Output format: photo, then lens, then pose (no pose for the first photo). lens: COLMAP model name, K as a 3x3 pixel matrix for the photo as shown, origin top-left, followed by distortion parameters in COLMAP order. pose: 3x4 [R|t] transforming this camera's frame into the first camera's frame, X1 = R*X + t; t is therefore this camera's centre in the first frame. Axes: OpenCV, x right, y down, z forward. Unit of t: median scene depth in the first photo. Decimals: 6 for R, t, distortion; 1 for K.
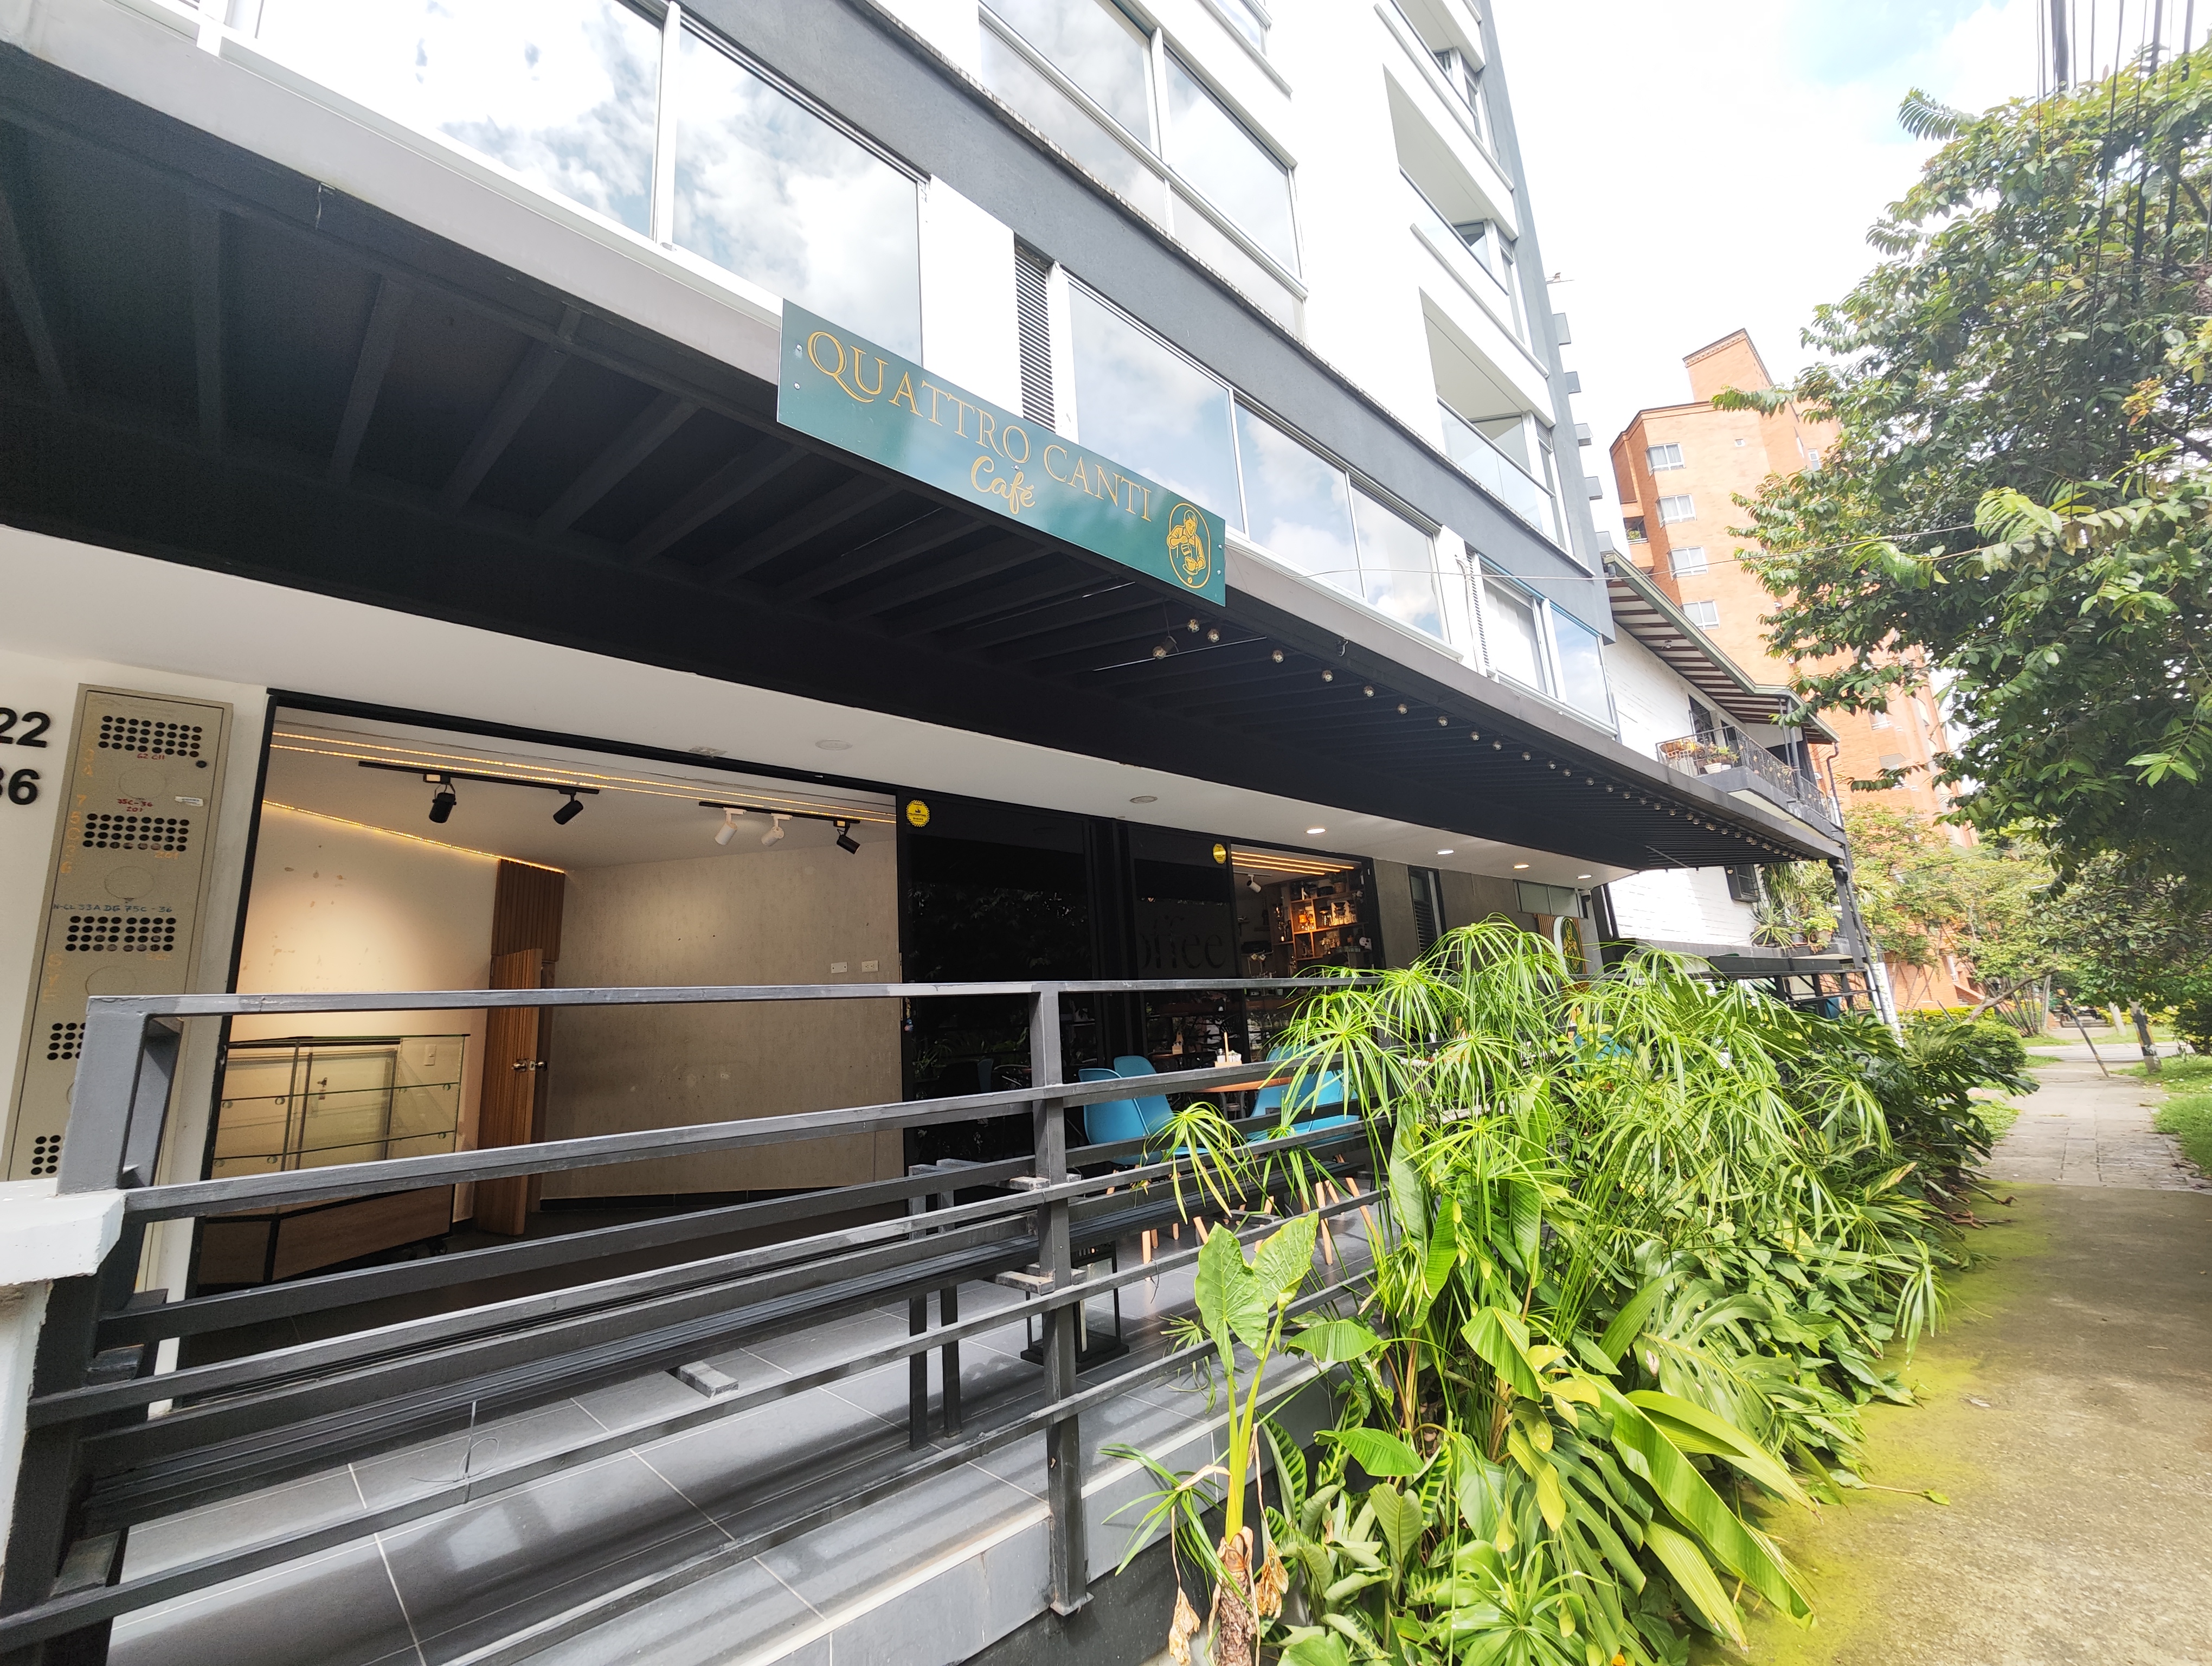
lens RADIAL K [[918.2, 0, 1099.4], [0, 918.2, 833.5], [0, 0, 1]] dist [-0.006785, 0.004550]
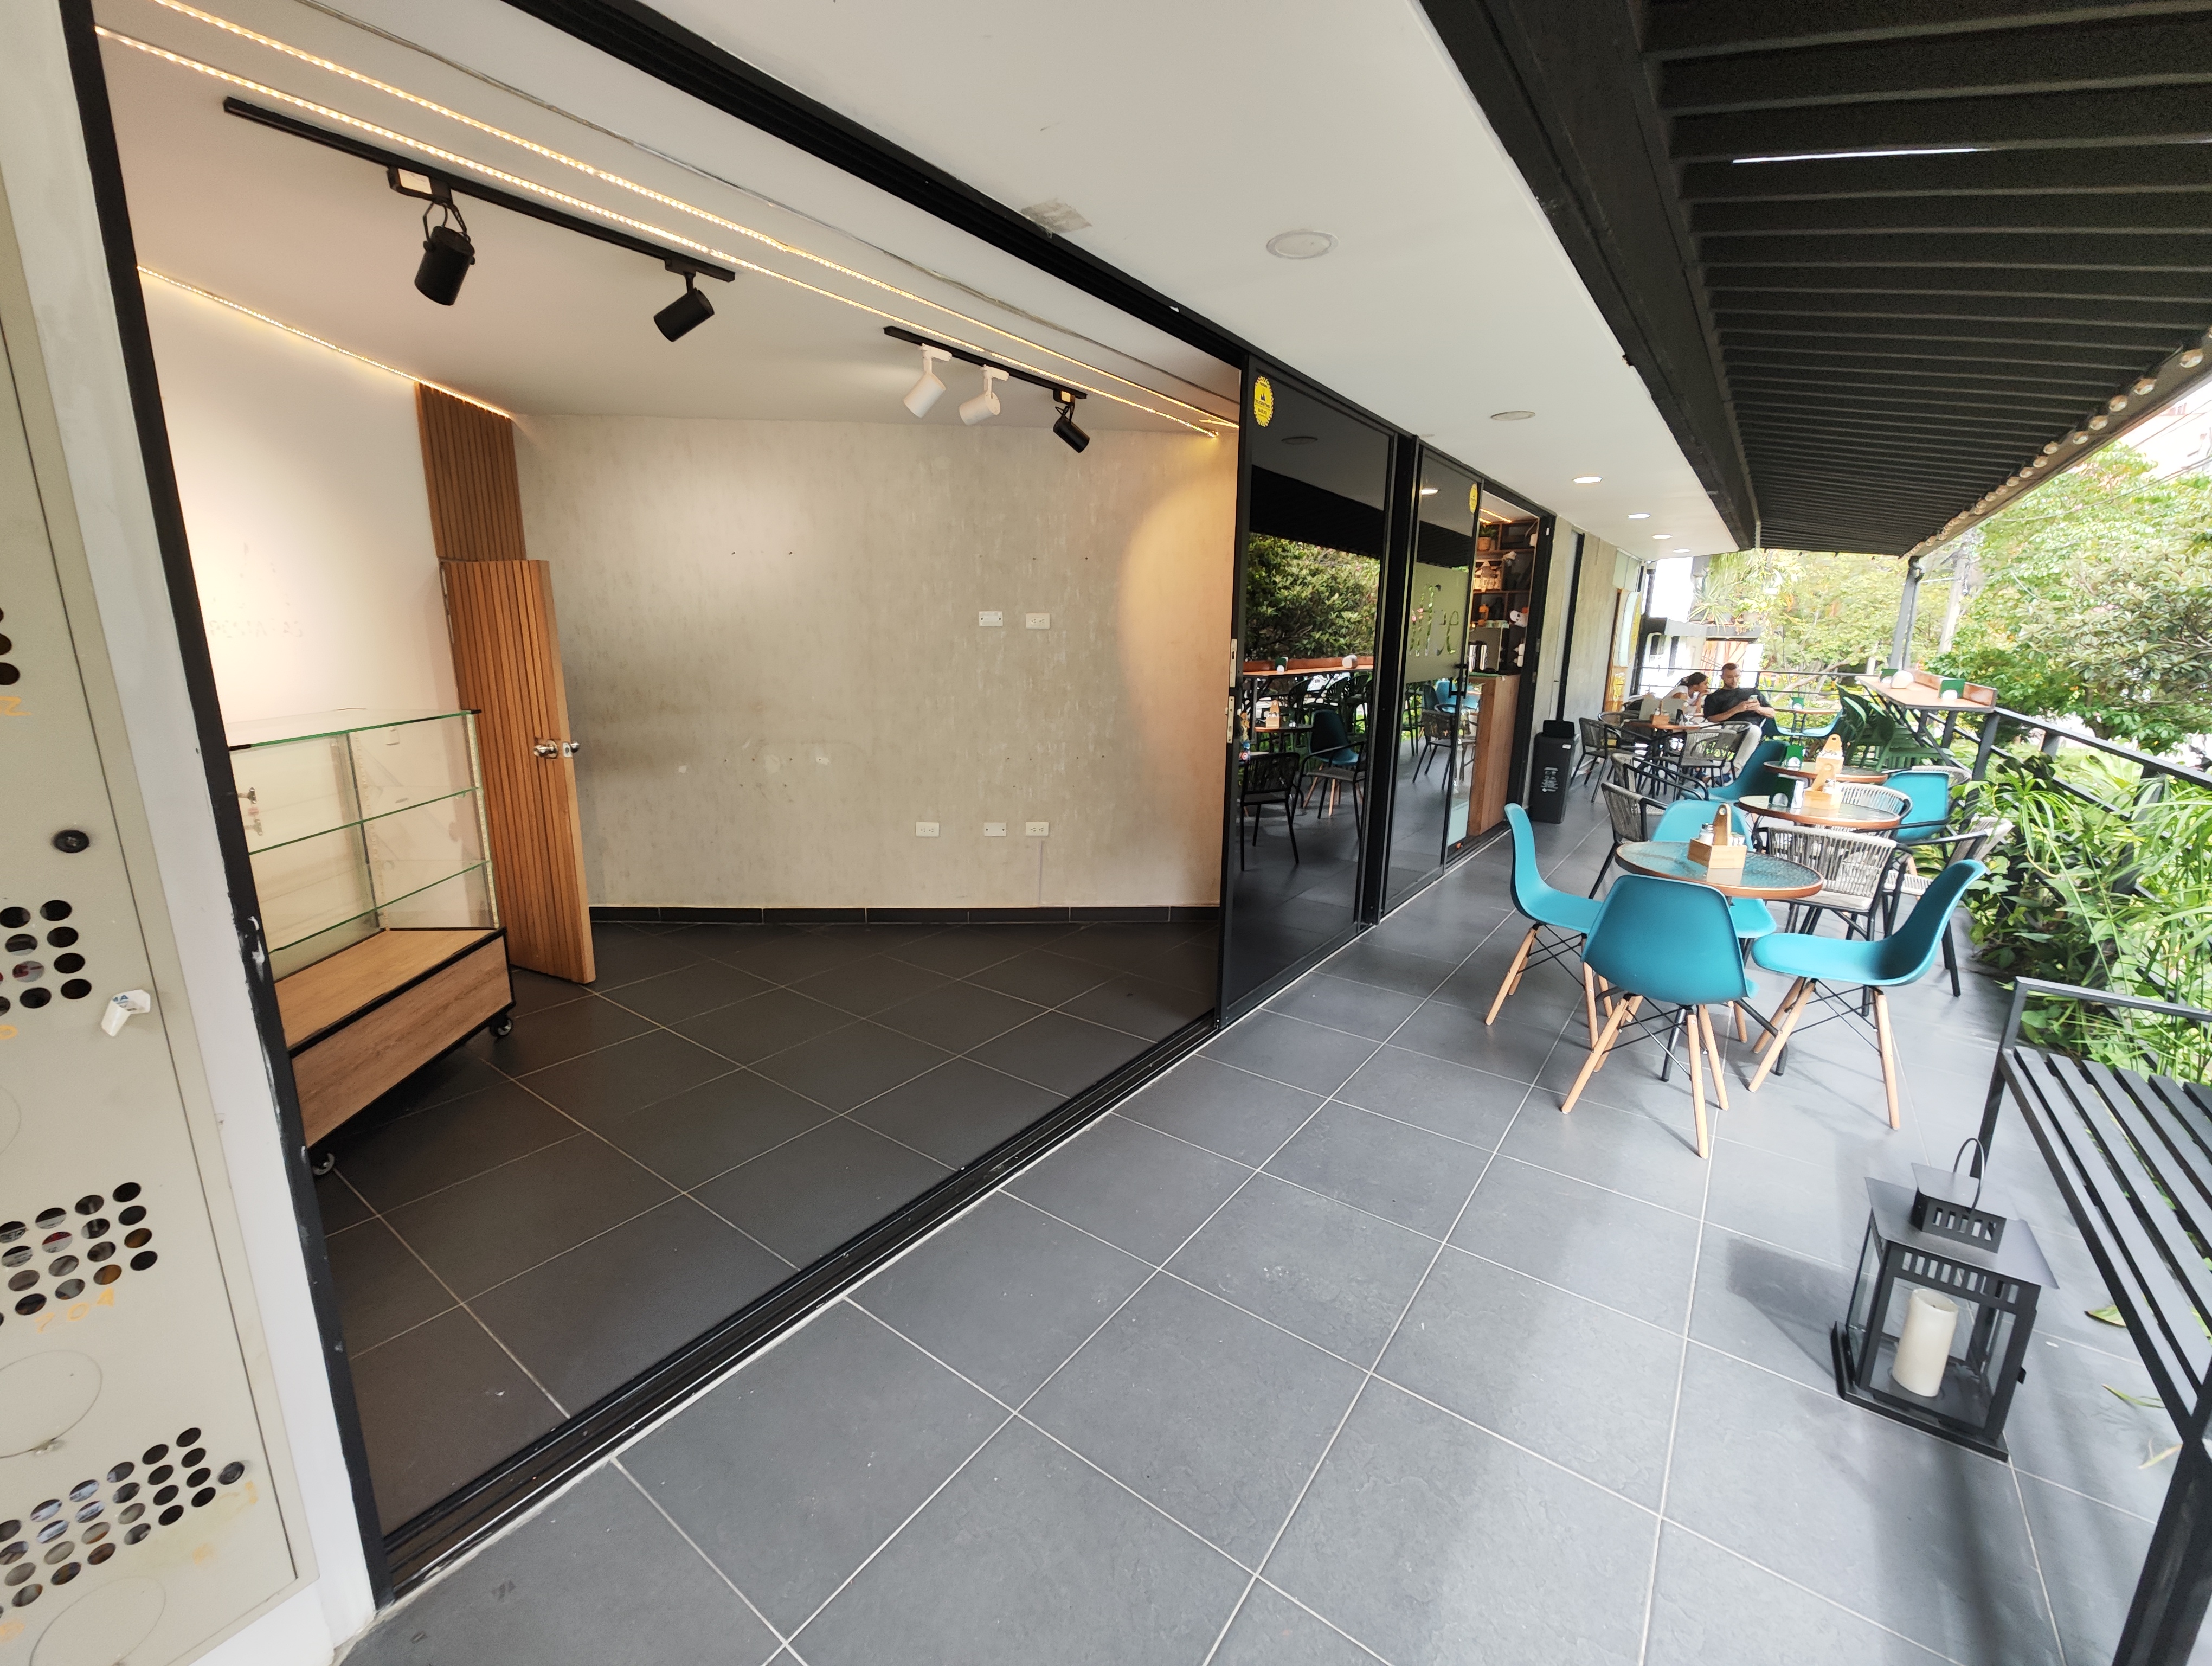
lens RADIAL K [[918.2, 0, 1100.9], [0, 918.2, 832.0], [0, 0, 1]] dist [-0.006785, 0.004550]
pose [[0.979568, 0.036783, 0.197722, -0.483908], [-0.115212, 0.908455, 0.401790, 0.005796], [-0.164843, -0.416360, 0.894132, 0.436186]]
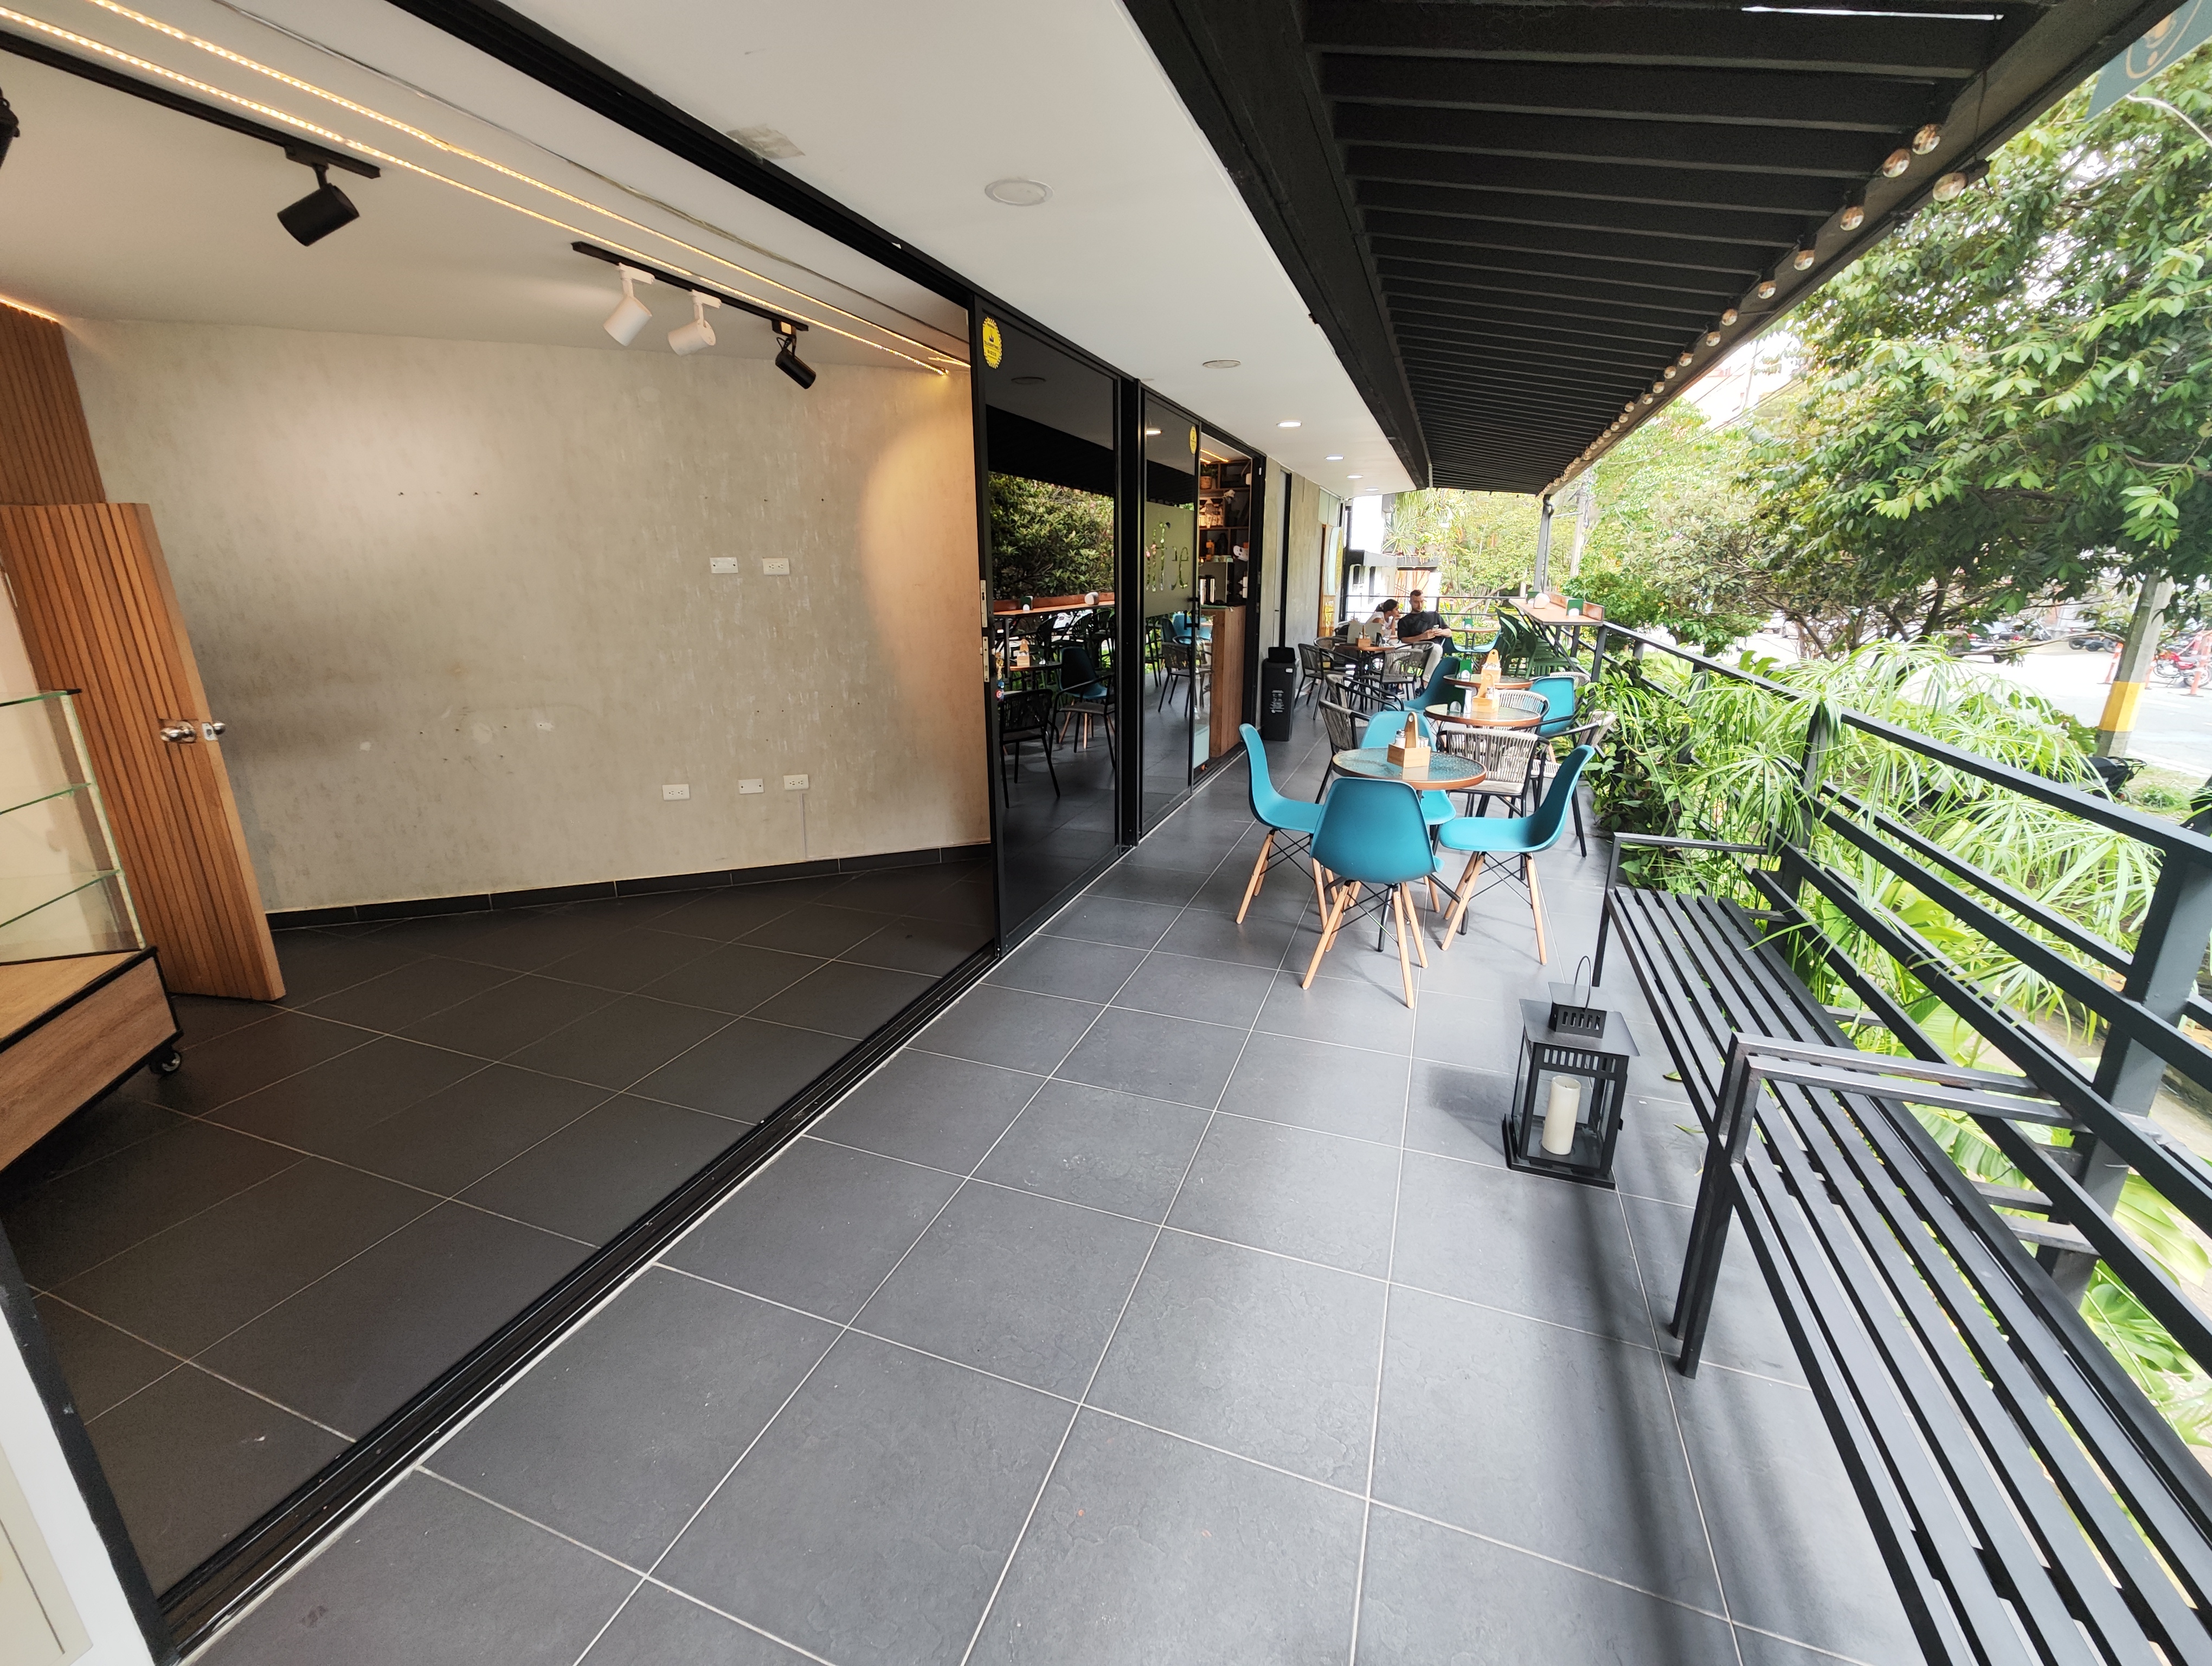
lens RADIAL K [[918.2, 0, 1101.1], [0, 918.2, 831.4], [0, 0, 1]] dist [-0.006785, 0.004550]
pose [[0.895303, -0.064511, 0.440761, -0.498609], [-0.143949, 0.894473, 0.423315, -0.000093], [-0.421558, -0.442443, 0.791539, 0.411255]]
